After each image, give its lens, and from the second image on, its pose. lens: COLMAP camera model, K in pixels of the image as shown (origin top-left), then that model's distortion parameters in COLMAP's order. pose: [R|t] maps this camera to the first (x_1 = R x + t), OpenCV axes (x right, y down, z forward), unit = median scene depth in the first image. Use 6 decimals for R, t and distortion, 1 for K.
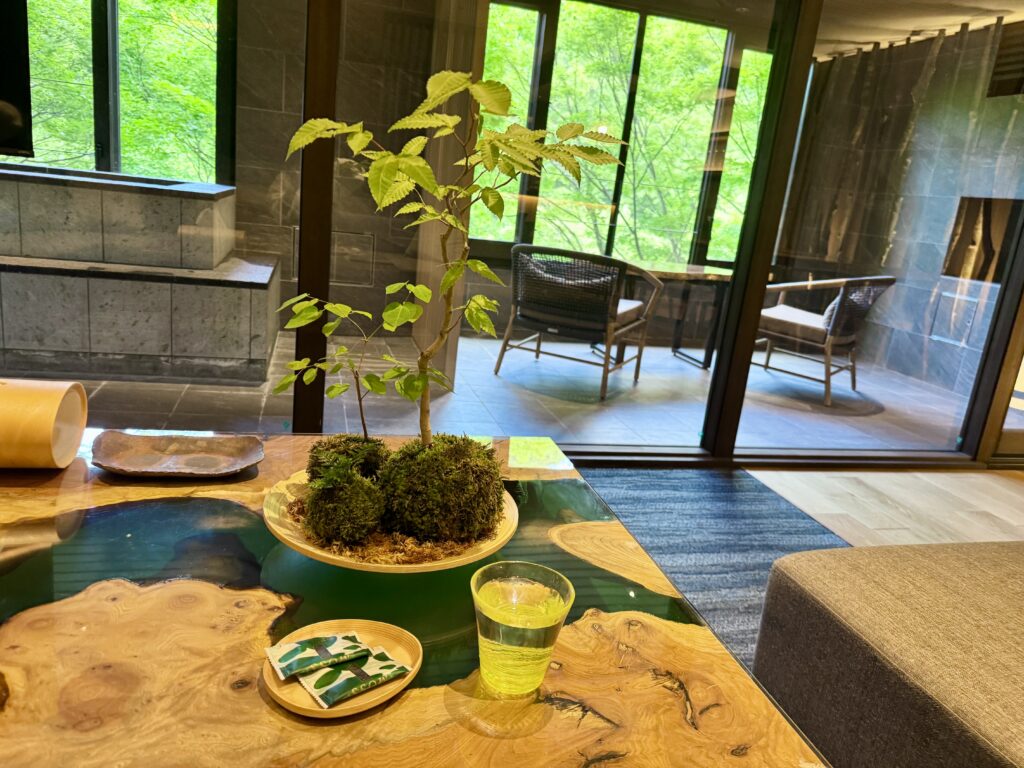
lens RADIAL K [[720.7, 0, 514.6], [0, 720.7, 376.7], [0, 0, 1]] dist [0.103857, -0.184118]
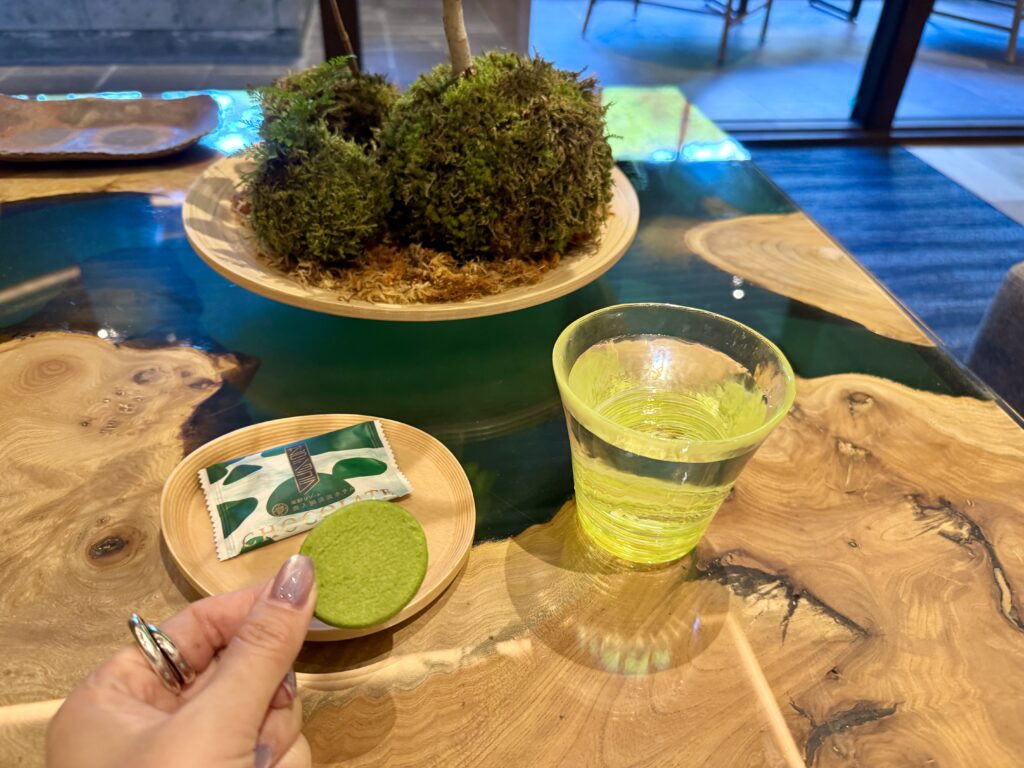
lens RADIAL K [[720.7, 0, 514.6], [0, 720.7, 376.7], [0, 0, 1]] dist [0.103857, -0.184118]
pose [[0.992852, -0.000842, -0.119349, -0.024987], [0.047660, 0.919582, 0.389996, 0.098687], [0.109423, -0.392897, 0.913049, 0.478862]]
